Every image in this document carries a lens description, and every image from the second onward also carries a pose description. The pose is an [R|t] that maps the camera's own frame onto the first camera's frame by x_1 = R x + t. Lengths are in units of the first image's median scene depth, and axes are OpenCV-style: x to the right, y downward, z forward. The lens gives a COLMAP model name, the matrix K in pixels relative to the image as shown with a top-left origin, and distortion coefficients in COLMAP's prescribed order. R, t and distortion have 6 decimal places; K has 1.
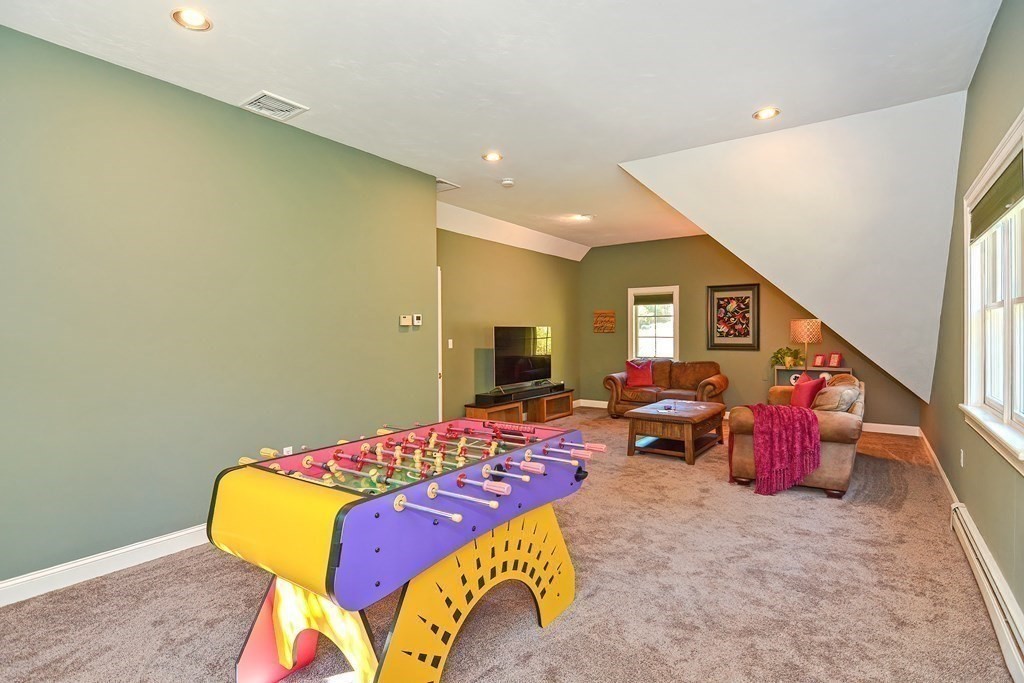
lens RADIAL K [[516.5, 0, 509.6], [0, 516.5, 326.2], [0, 0, 1]] dist [0.000167, -0.012014]
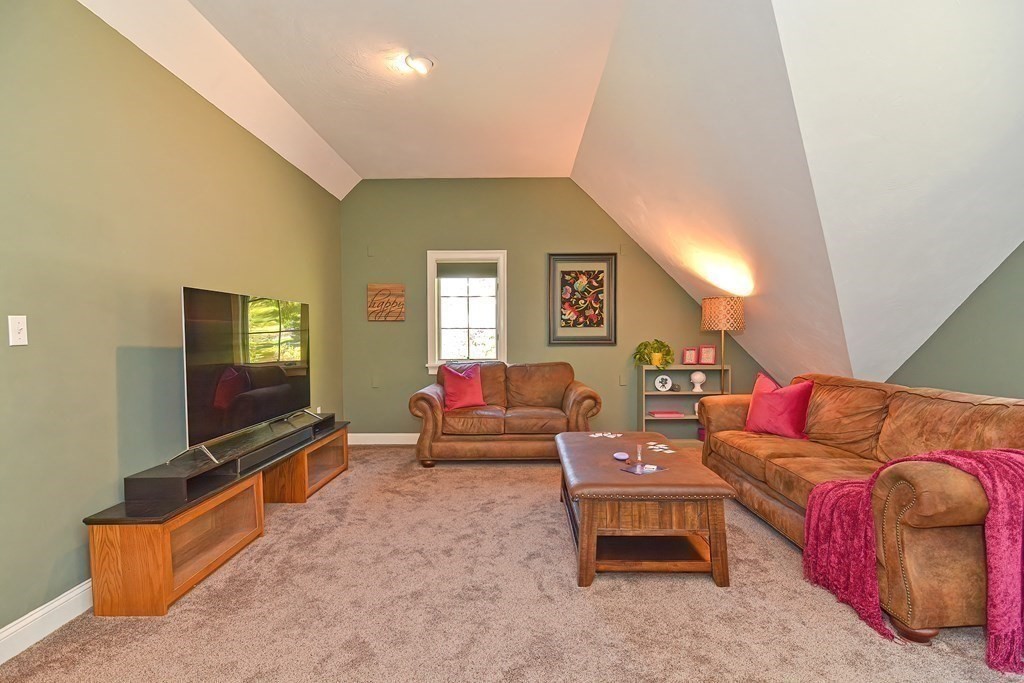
lens RADIAL K [[494.2, 0, 512.0], [0, 494.2, 341.5], [0, 0, 1]] dist [0.001855, -0.009631]
pose [[0.817785, -0.008124, 0.575466, -0.036960], [-0.003937, 0.999798, 0.019709, 0.027953], [-0.575510, -0.018383, 0.817588, 0.502075]]
